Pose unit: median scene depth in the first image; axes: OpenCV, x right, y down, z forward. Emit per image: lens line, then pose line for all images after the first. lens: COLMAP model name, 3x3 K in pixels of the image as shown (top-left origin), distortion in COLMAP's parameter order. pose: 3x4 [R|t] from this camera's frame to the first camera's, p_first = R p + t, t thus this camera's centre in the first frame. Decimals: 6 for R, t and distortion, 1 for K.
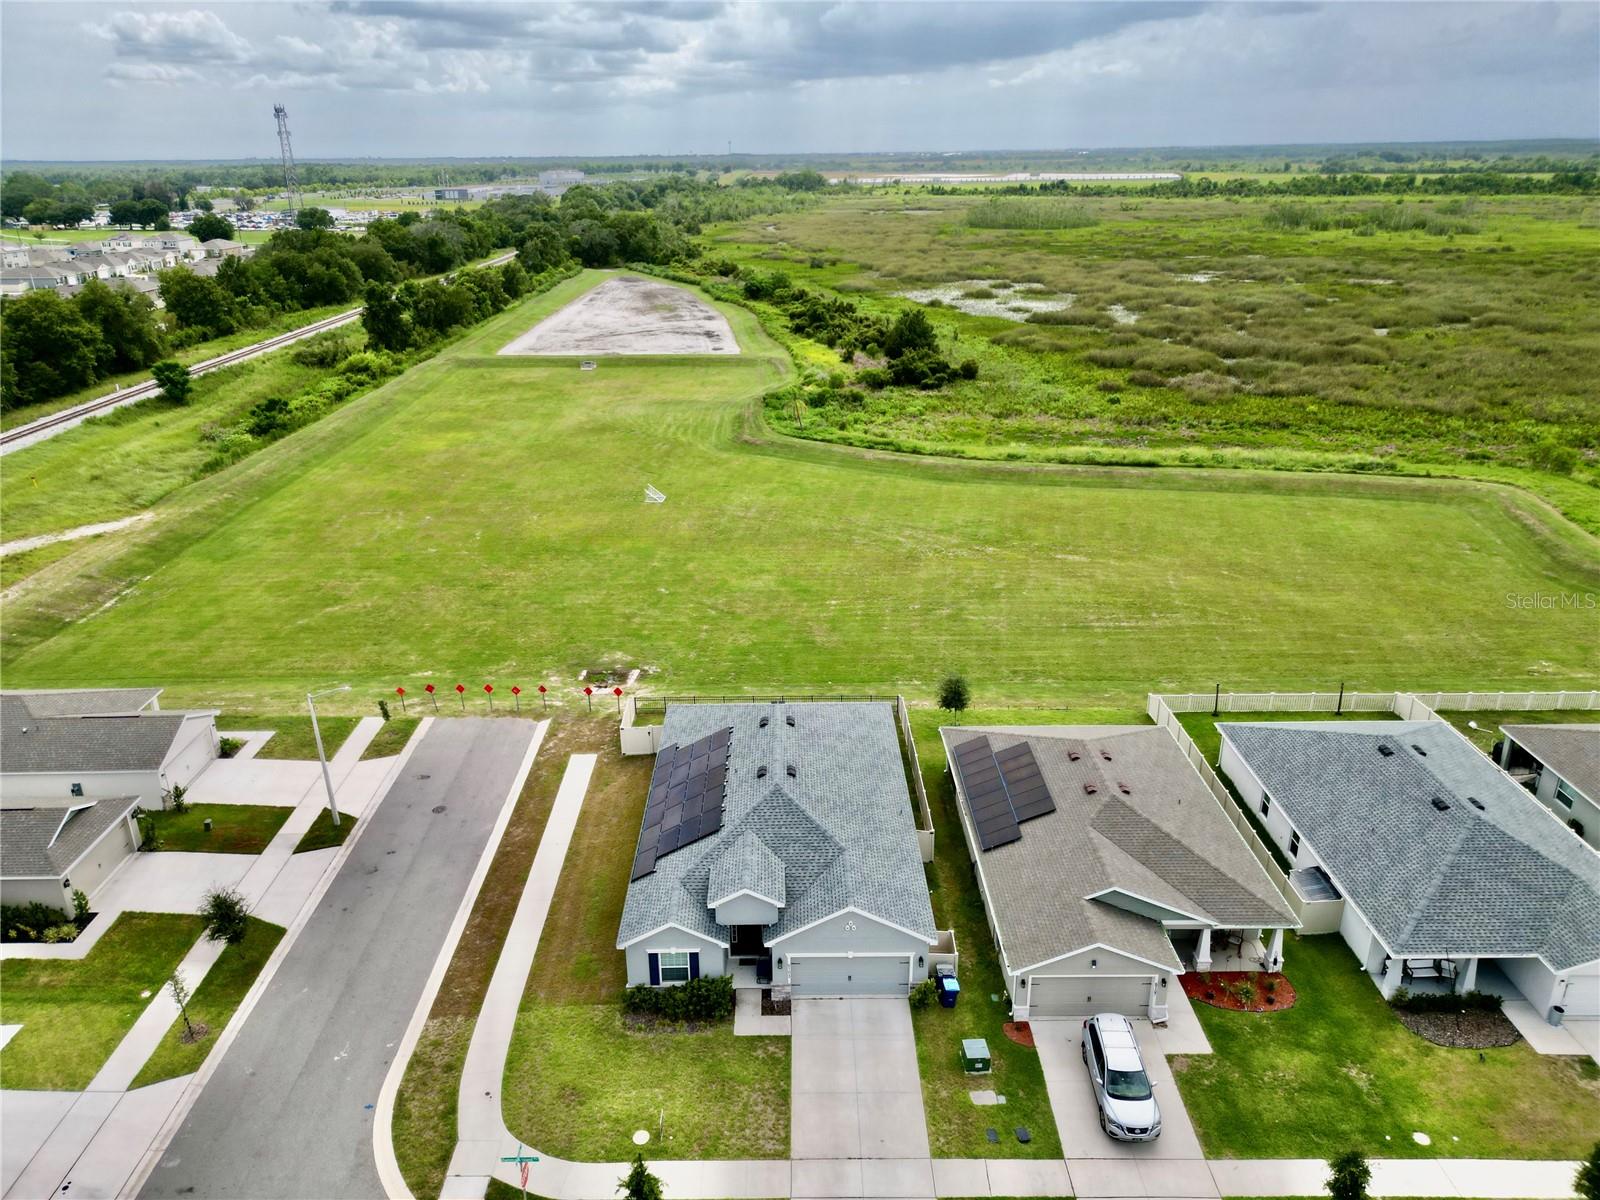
lens RADIAL K [[1121.9, 0, 782.5], [0, 1121.9, 597.2], [0, 0, 1]] dist [0.068594, -0.066622]
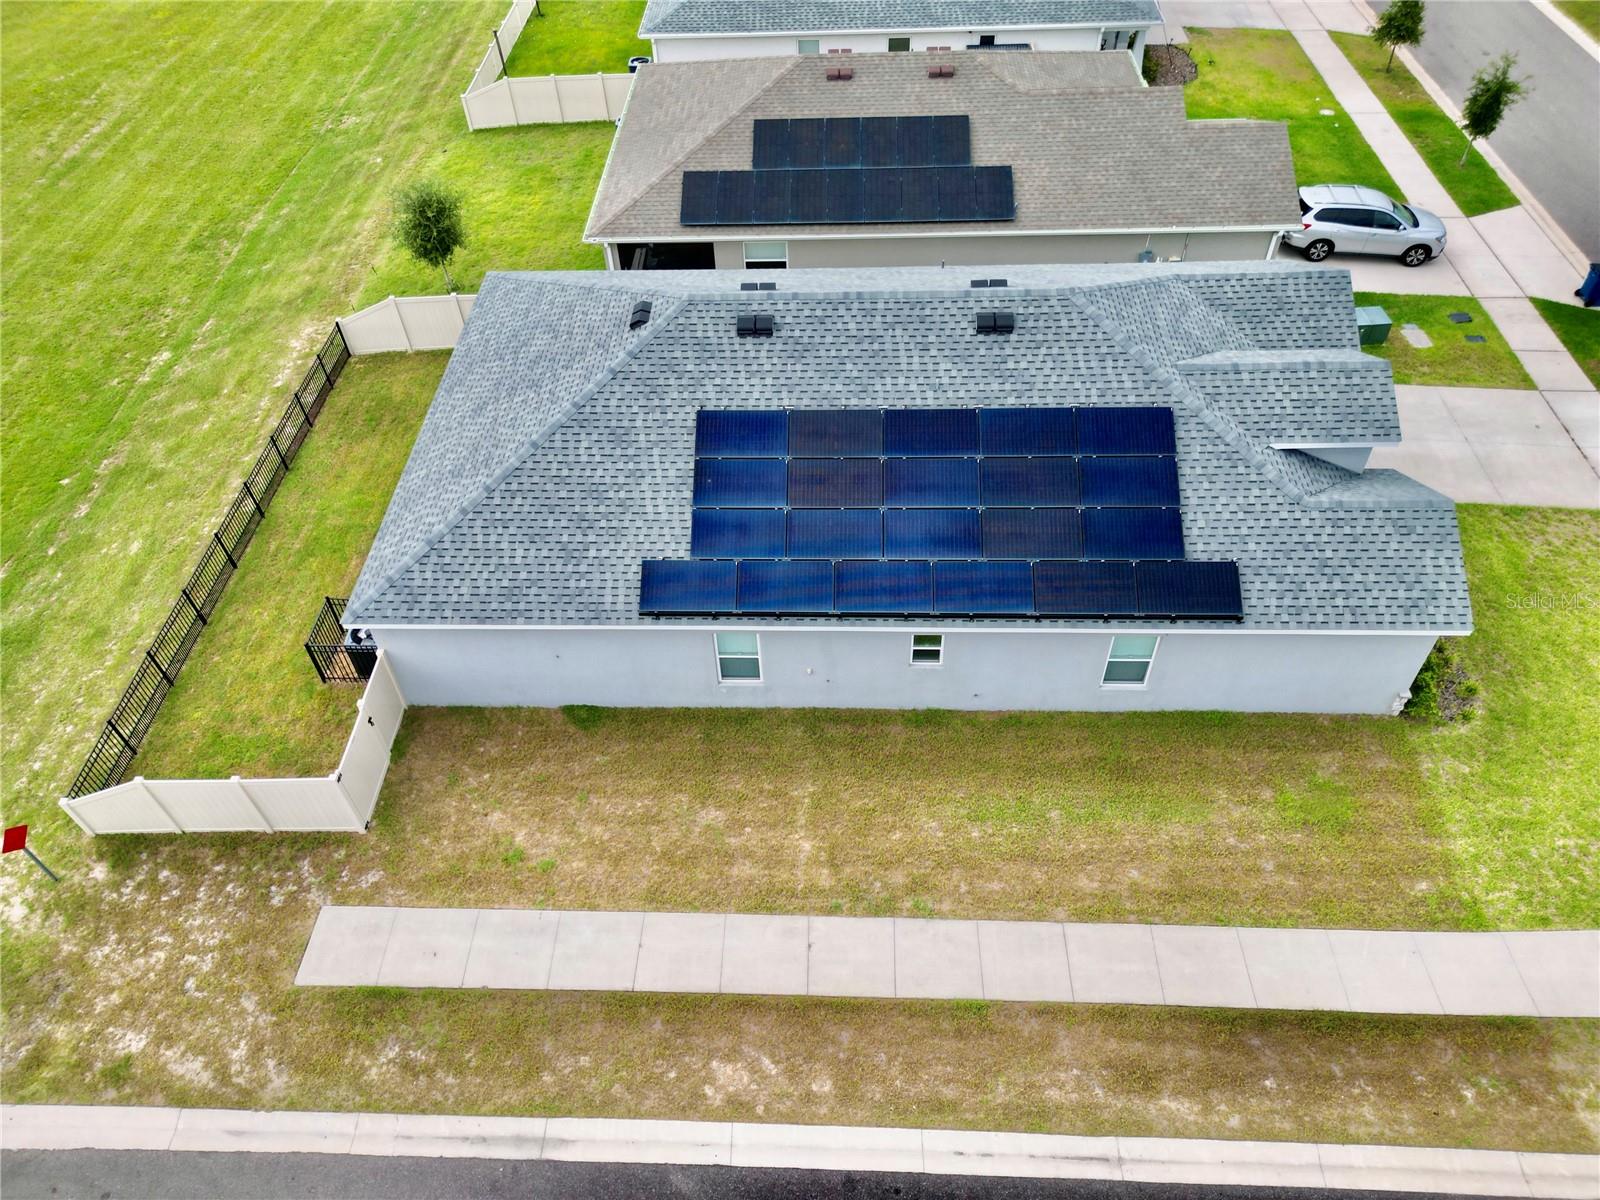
lens RADIAL K [[1121.9, 0, 784.4], [0, 1121.9, 599.4], [0, 0, 1]] dist [0.068594, -0.066622]
pose [[0.041593, -0.716947, 0.695886, -0.359132], [0.399395, 0.650351, 0.646163, -0.081112], [-0.915835, 0.251058, 0.313395, 0.849317]]
